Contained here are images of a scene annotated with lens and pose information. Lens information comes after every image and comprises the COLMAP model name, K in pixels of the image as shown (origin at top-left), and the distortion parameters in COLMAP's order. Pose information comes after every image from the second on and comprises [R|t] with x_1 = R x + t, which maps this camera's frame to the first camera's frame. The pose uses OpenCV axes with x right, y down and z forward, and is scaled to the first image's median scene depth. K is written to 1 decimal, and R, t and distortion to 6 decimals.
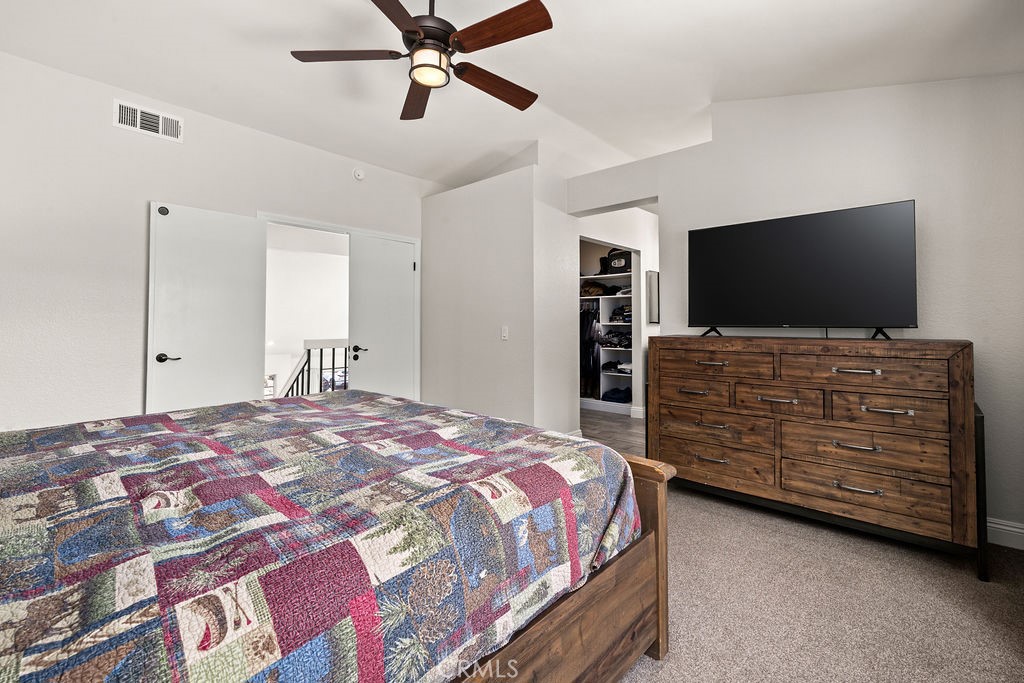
lens RADIAL K [[433.5, 0, 522.1], [0, 433.5, 322.3], [0, 0, 1]] dist [0.000585, 0.000353]
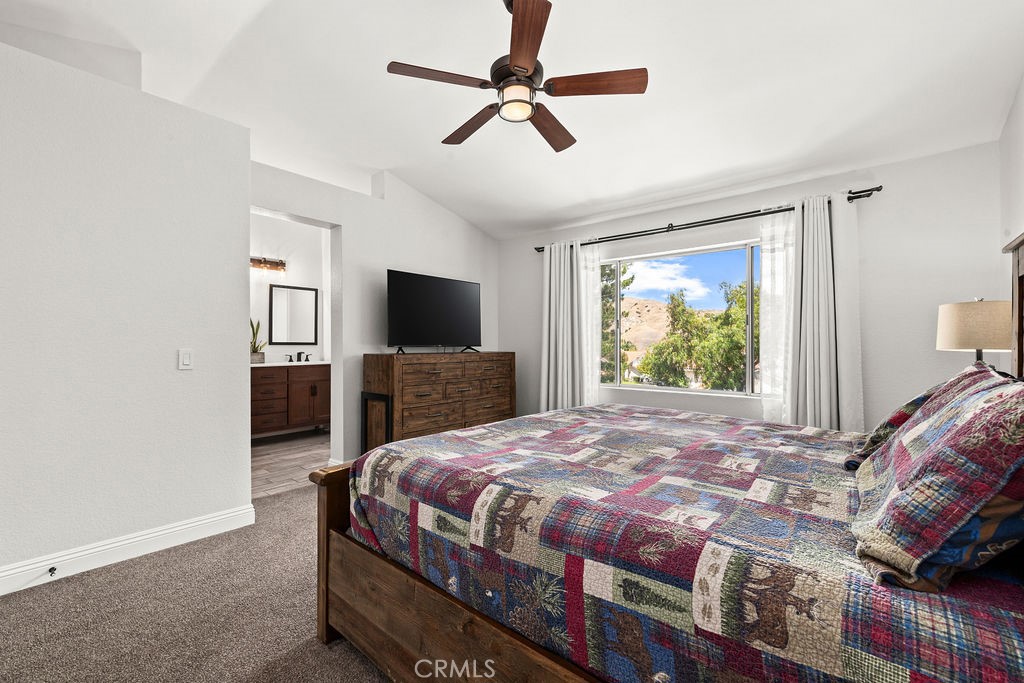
lens RADIAL K [[433.5, 0, 512.2], [0, 433.5, 342.0], [0, 0, 1]] dist [0.000585, 0.000353]
pose [[-0.024152, 0.005162, 0.999695, -1.041617], [-0.004642, 0.999975, -0.005275, 0.002519], [-0.999698, -0.004768, -0.024127, 0.810842]]
